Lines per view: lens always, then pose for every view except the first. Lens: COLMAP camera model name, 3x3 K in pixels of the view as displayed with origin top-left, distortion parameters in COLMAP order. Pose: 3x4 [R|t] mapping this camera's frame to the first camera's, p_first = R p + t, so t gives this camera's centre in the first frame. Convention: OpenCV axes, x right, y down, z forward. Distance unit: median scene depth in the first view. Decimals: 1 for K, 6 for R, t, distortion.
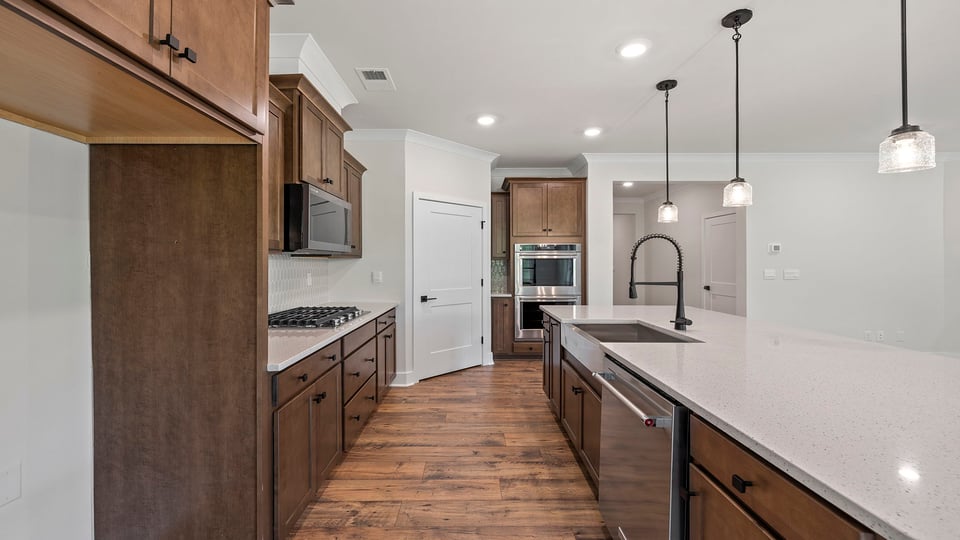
lens RADIAL K [[414.2, 0, 472.5], [0, 414.2, 268.6], [0, 0, 1]] dist [0.005307, 0.000459]
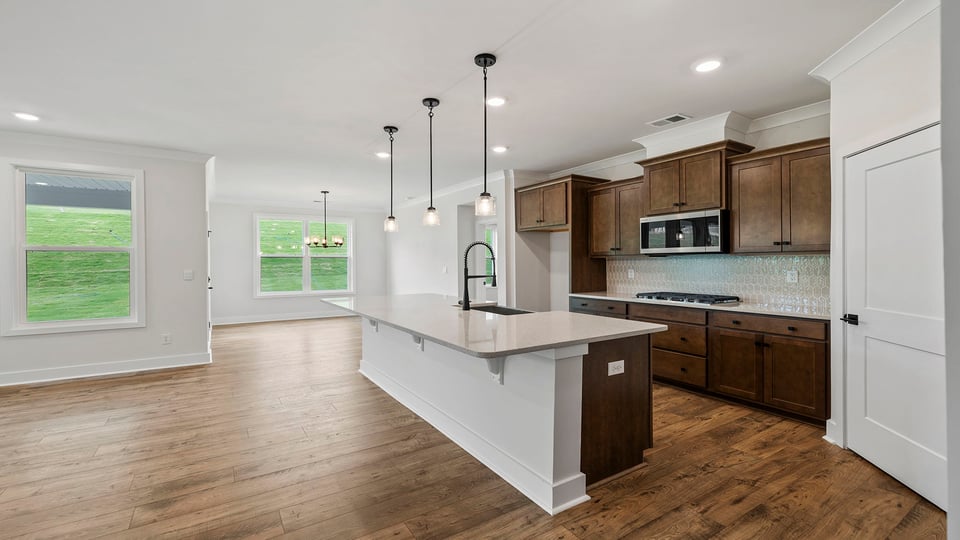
lens RADIAL K [[409.0, 0, 467.0], [0, 409.0, 259.3], [0, 0, 1]] dist [-0.001899, 0.001598]
pose [[-0.855999, -0.000263, -0.516977, 0.576588], [-0.001182, 0.999998, 0.001447, -0.011352], [0.516976, 0.001849, -0.855998, 1.042821]]
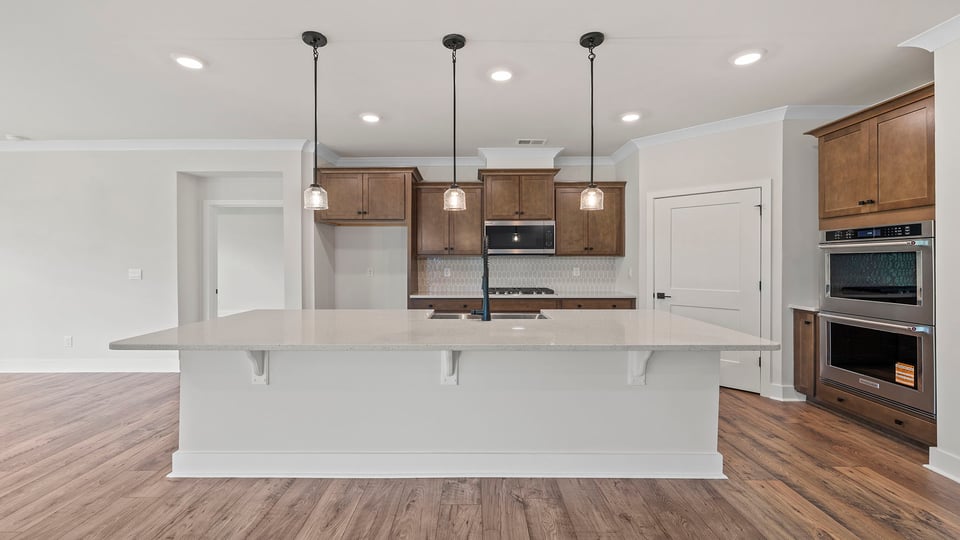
lens RADIAL K [[409.0, 0, 472.8], [0, 409.0, 262.4], [0, 0, 1]] dist [-0.001899, 0.001598]
pose [[-0.018788, 0.006024, -0.999805, 0.764530], [-0.011013, 0.999920, 0.006231, -0.007879], [0.999763, 0.011128, -0.018720, 0.477206]]
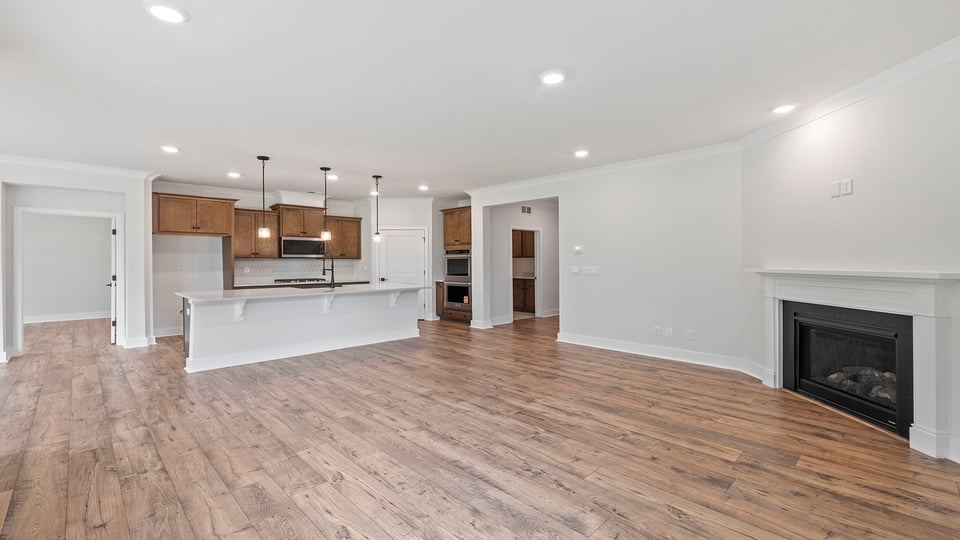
lens RADIAL K [[409.0, 0, 471.2], [0, 409.0, 266.8], [0, 0, 1]] dist [-0.001899, 0.001598]
pose [[0.685077, 0.008771, -0.728418, 1.391057], [-0.008046, 0.999958, 0.004473, 0.000006], [0.728426, 0.002797, 0.685119, -0.041983]]
